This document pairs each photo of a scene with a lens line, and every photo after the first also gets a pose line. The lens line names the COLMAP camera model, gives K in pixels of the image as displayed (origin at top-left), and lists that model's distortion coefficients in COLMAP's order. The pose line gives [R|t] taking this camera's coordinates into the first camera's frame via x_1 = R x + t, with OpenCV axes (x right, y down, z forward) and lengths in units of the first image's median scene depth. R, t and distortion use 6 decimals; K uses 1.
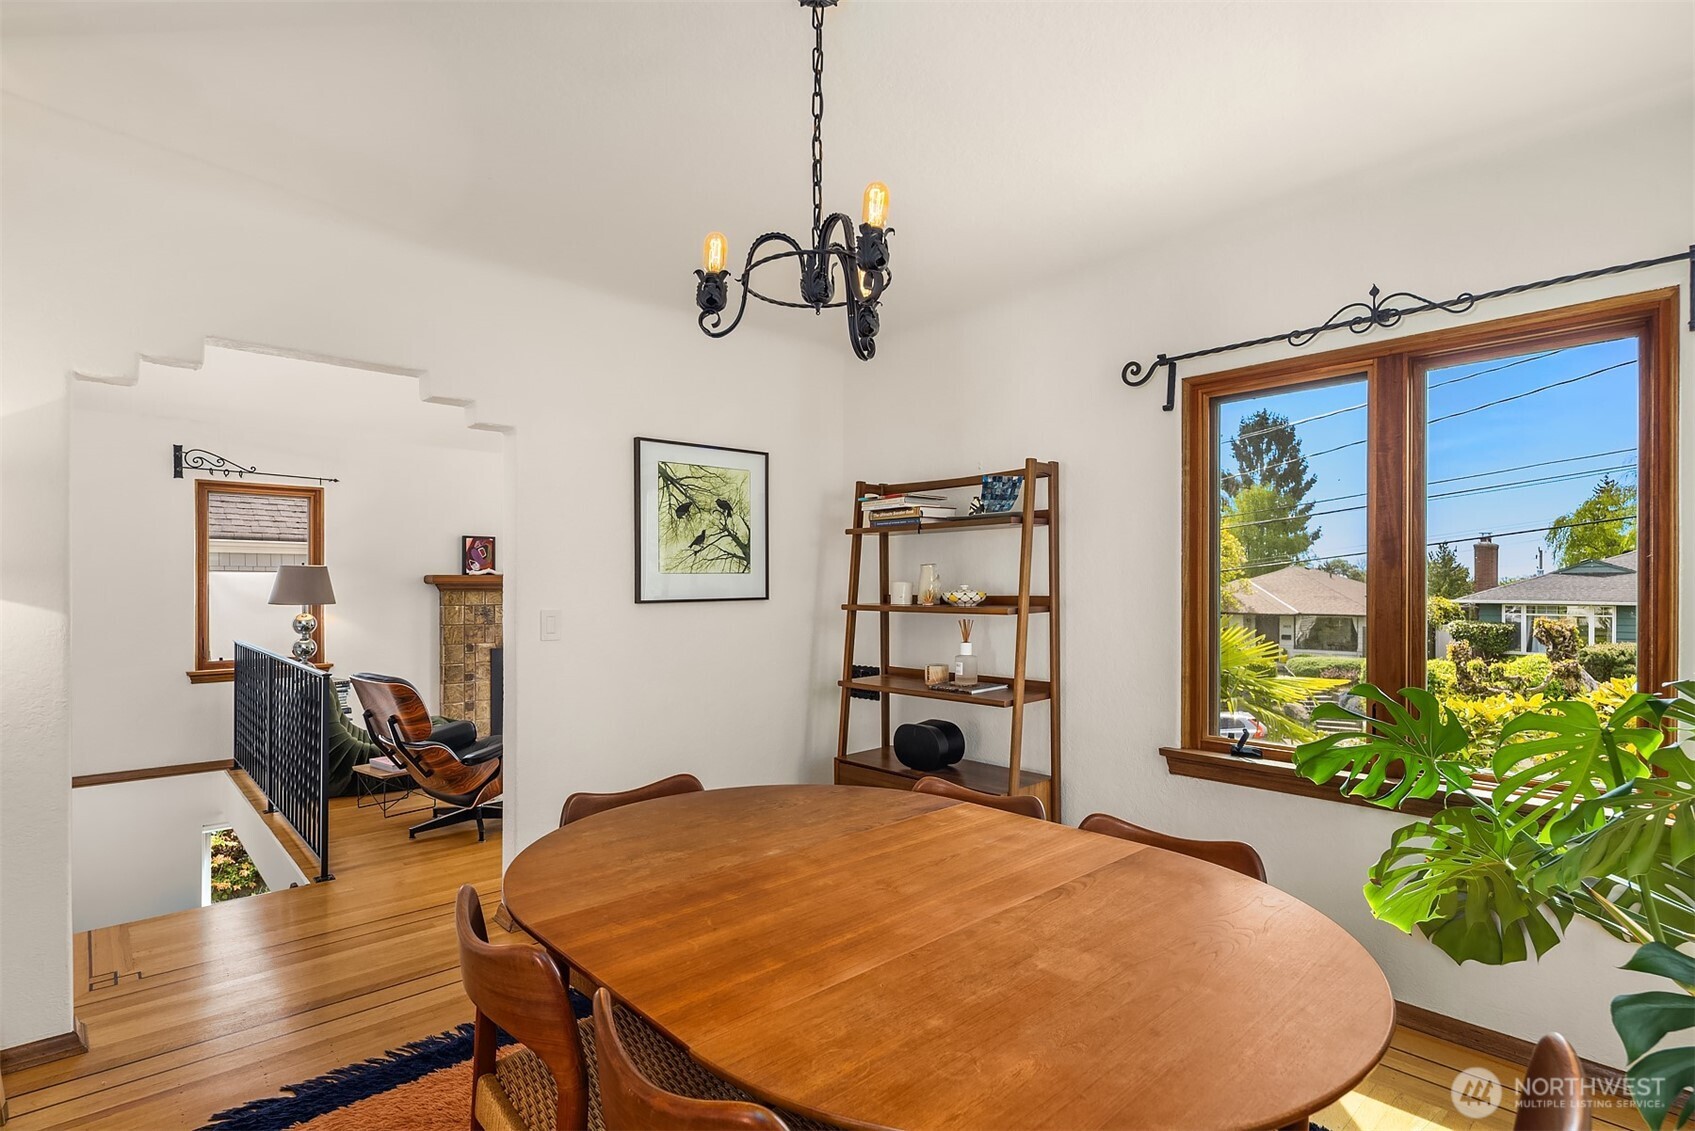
lens RADIAL K [[856.0, 0, 838.7], [0, 856.0, 581.0], [0, 0, 1]] dist [0.002934, -0.000338]
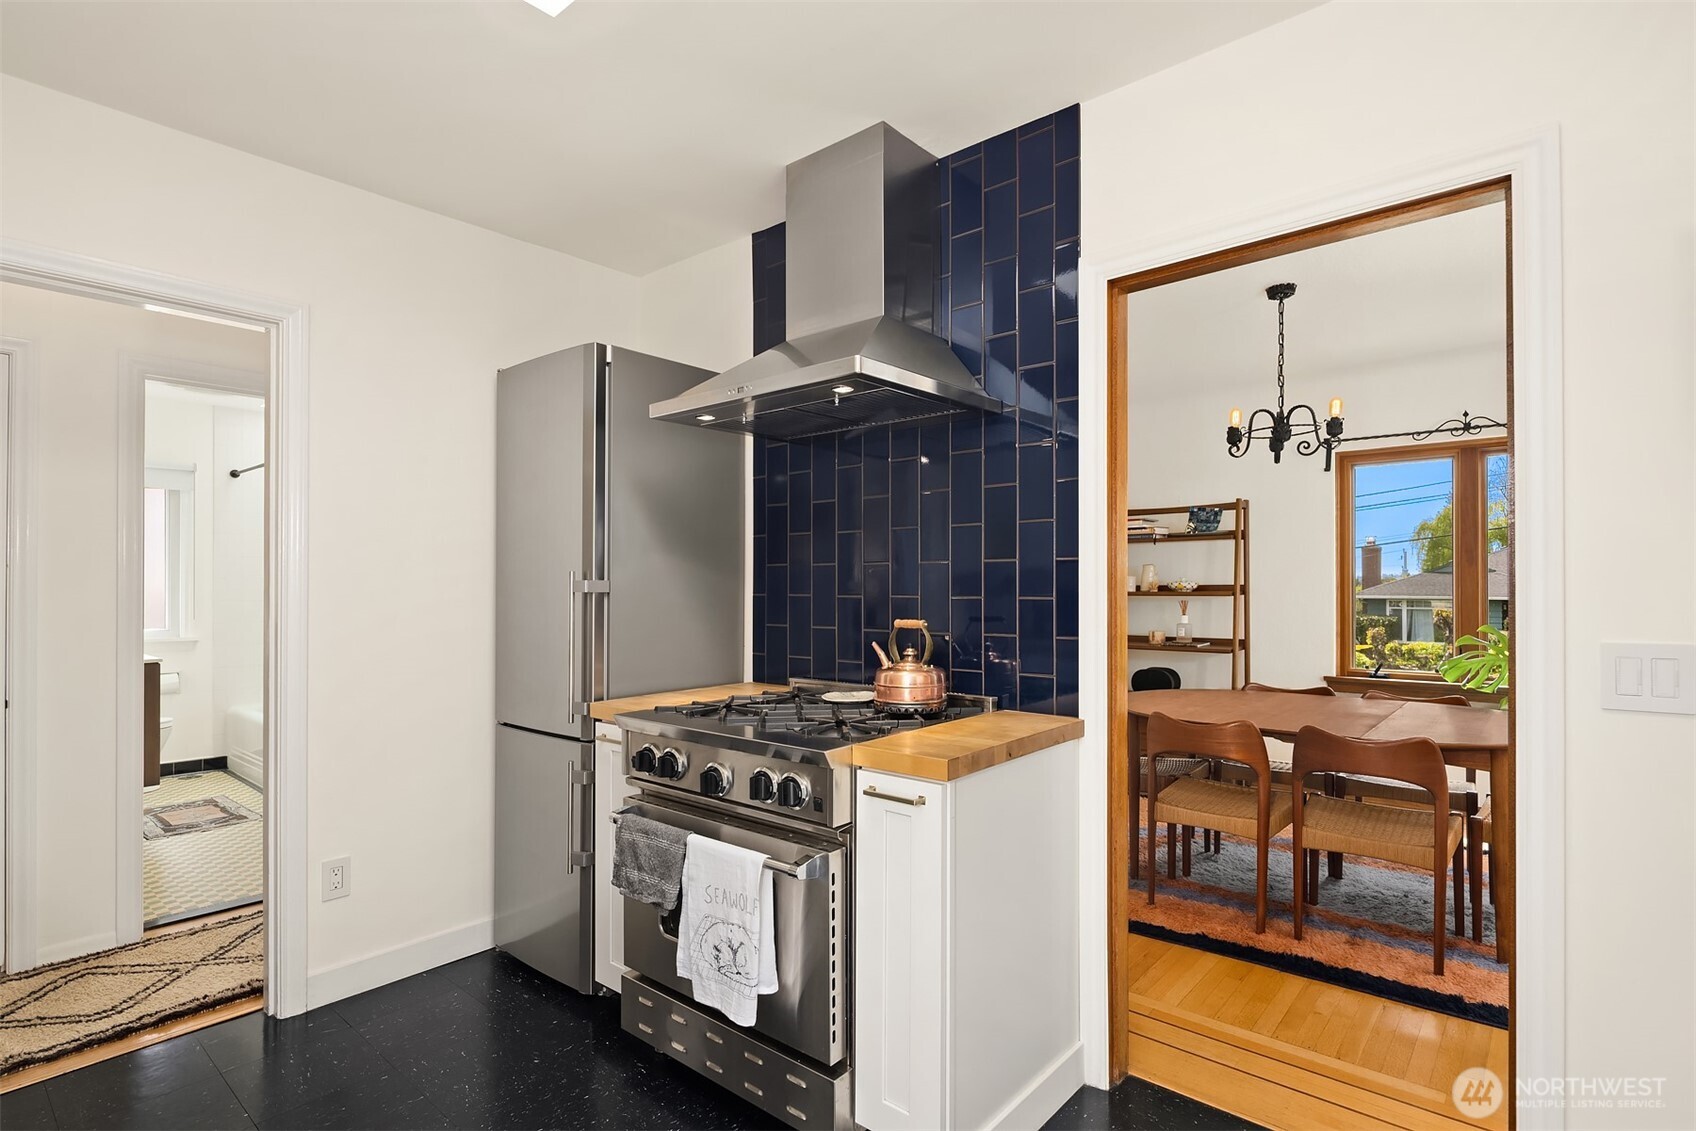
lens RADIAL K [[856.5, 0, 845.1], [0, 856.5, 570.6], [0, 0, 1]] dist [0.002934, -0.000338]
pose [[0.993802, -0.002945, 0.111129, -0.631757], [0.004412, 0.999906, -0.012959, 0.008871], [-0.111081, 0.013369, 0.993721, -0.468494]]
